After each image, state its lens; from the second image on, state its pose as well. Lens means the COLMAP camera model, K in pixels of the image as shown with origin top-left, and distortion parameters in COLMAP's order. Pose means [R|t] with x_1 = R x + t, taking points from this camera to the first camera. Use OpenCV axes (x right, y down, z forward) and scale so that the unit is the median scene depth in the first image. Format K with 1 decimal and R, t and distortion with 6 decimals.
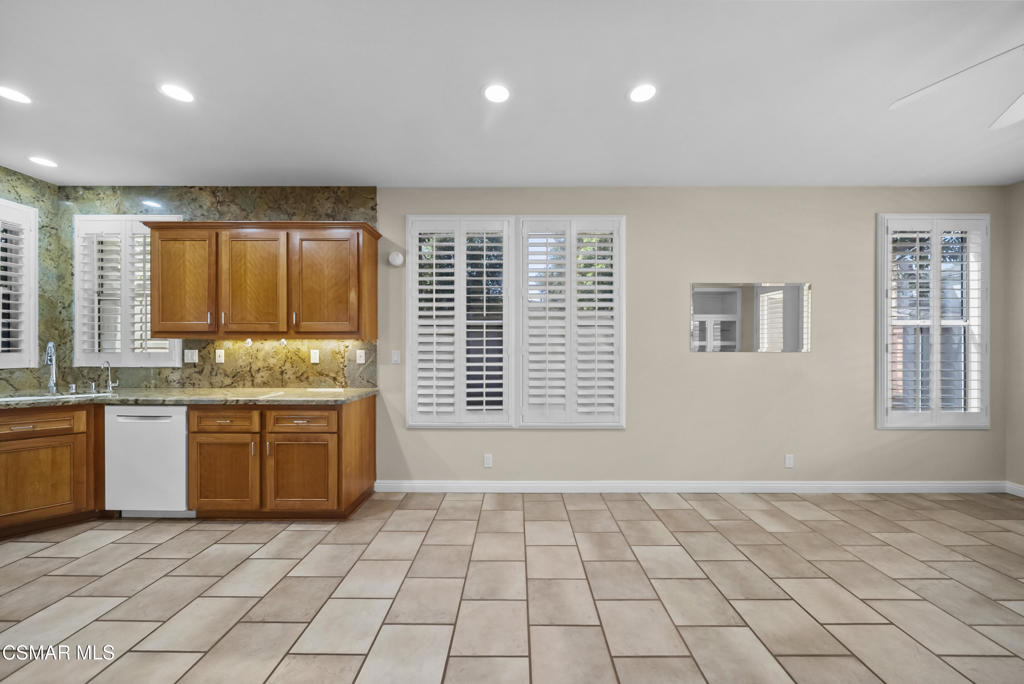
lens RADIAL K [[363.1, 0, 515.7], [0, 363.1, 347.0], [0, 0, 1]] dist [-0.002573, -0.000733]
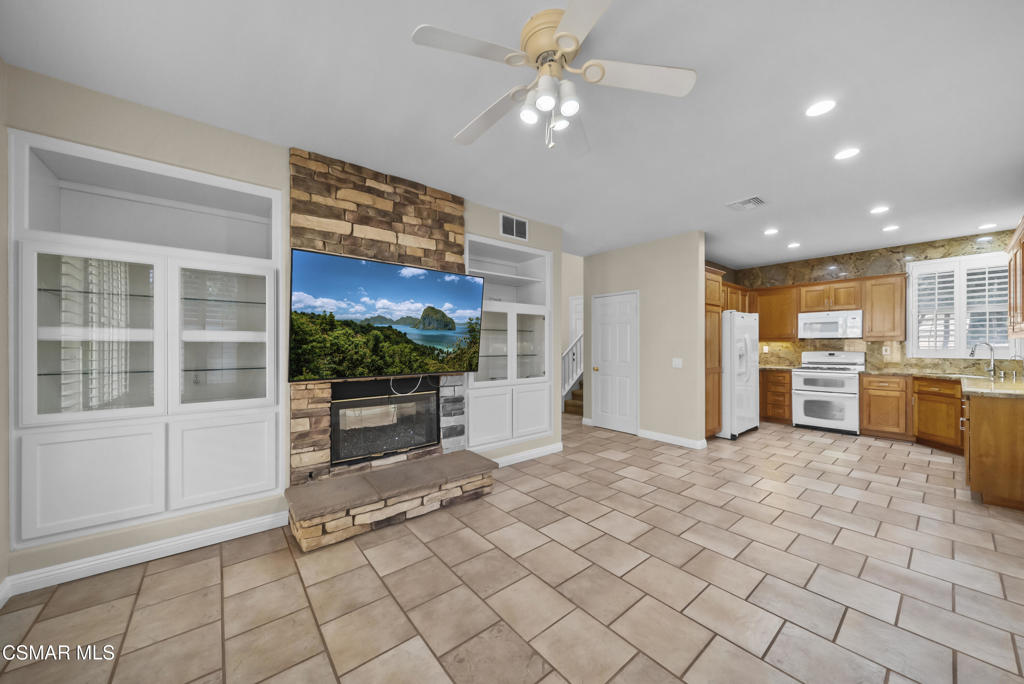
lens RADIAL K [[363.1, 0, 522.1], [0, 363.1, 341.5], [0, 0, 1]] dist [-0.002573, -0.000733]
pose [[-0.758109, -0.008026, -0.652078, 1.194034], [-0.000251, 0.999928, -0.012015, 0.003696], [0.652128, -0.008945, -0.758056, 0.863469]]
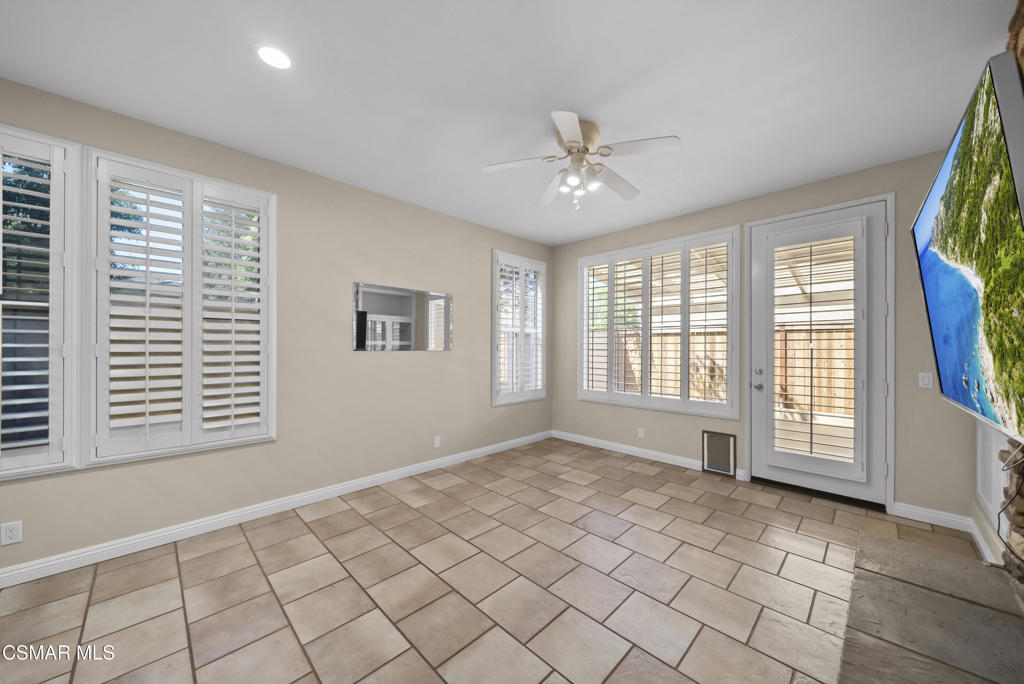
lens RADIAL K [[363.1, 0, 518.8], [0, 363.1, 346.4], [0, 0, 1]] dist [-0.002573, -0.000733]
pose [[0.696811, 0.002553, 0.717250, 0.093501], [-0.002640, 0.999996, -0.000994, 0.000766], [-0.717250, -0.001200, 0.696815, -0.025435]]
